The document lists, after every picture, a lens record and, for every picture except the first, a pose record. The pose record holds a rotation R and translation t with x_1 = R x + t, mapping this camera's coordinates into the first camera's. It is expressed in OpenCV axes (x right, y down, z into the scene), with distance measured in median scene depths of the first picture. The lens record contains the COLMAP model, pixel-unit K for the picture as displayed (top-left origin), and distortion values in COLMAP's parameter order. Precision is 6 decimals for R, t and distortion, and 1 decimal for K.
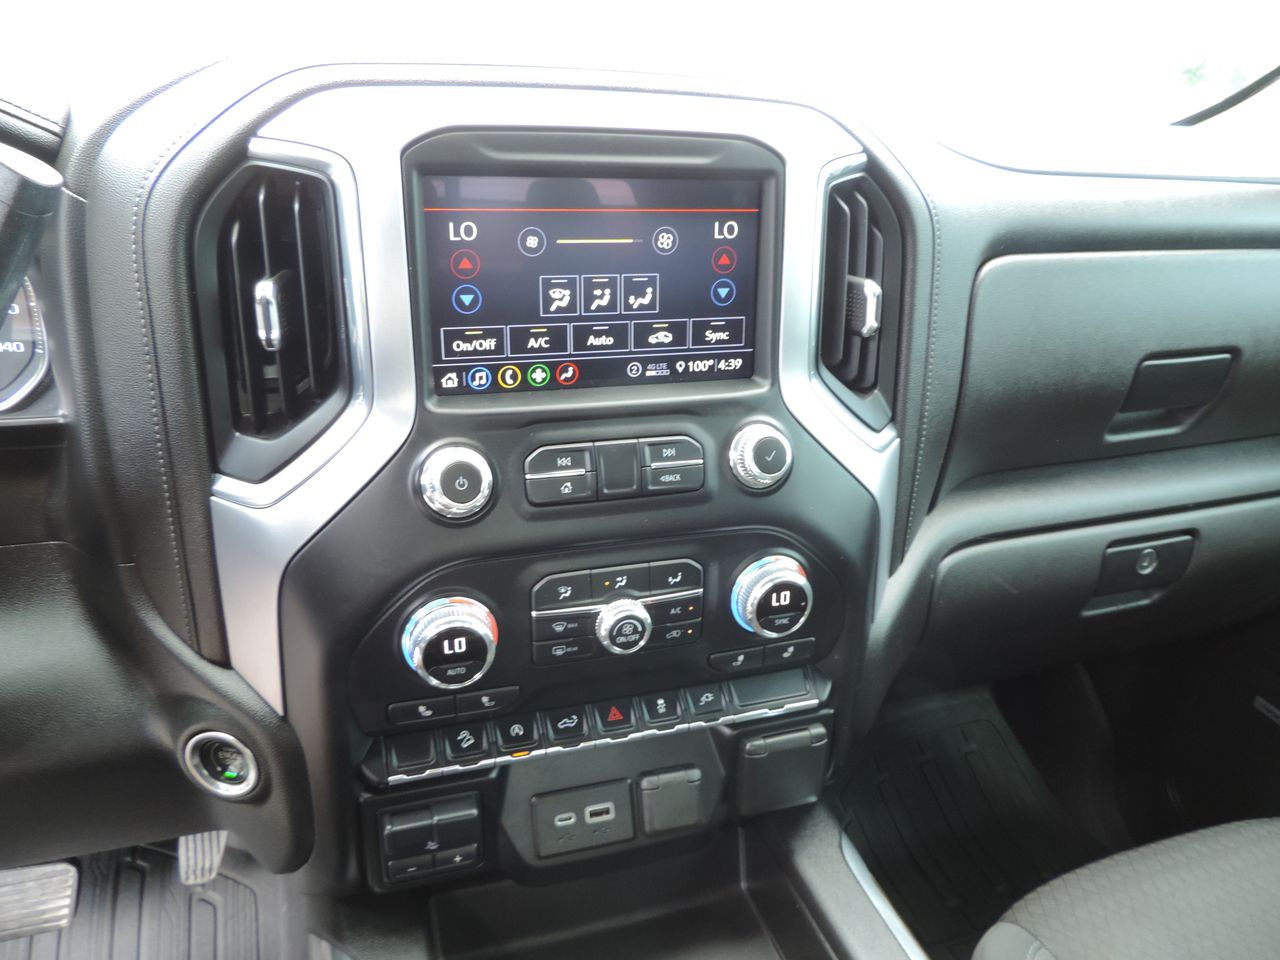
lens RADIAL K [[922.0, 0, 640.8], [0, 922.0, 484.5], [0, 0, 1]] dist [-0.009309, -0.001228]
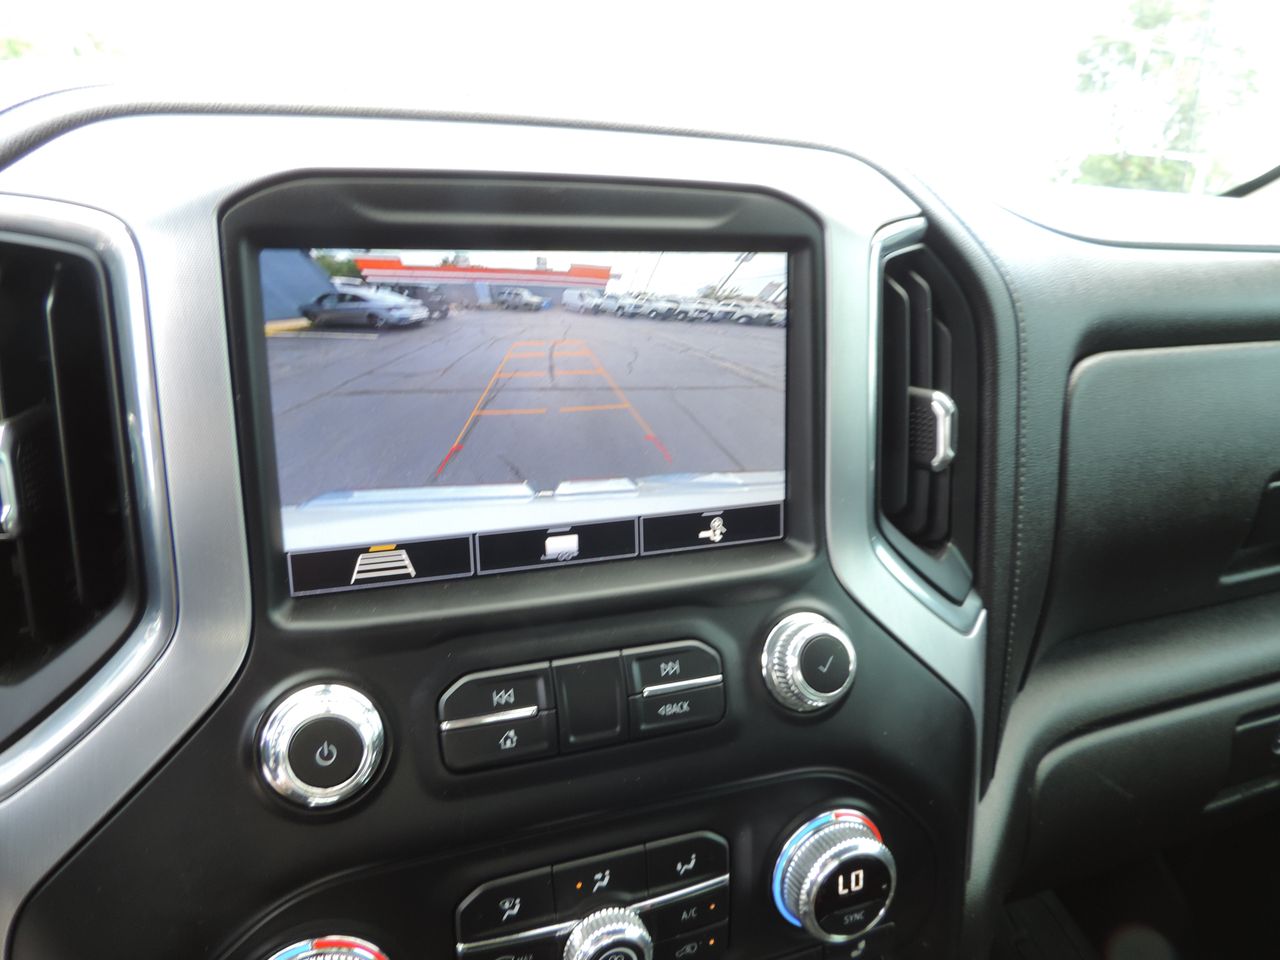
lens RADIAL K [[945.0, 0, 660.0], [0, 945.0, 477.7], [0, 0, 1]] dist [-0.005268, -0.007295]
pose [[0.997477, -0.035983, 0.061197, -0.010909], [0.043402, 0.991259, -0.124584, -0.079918], [-0.056179, 0.126926, 0.990320, 0.321172]]
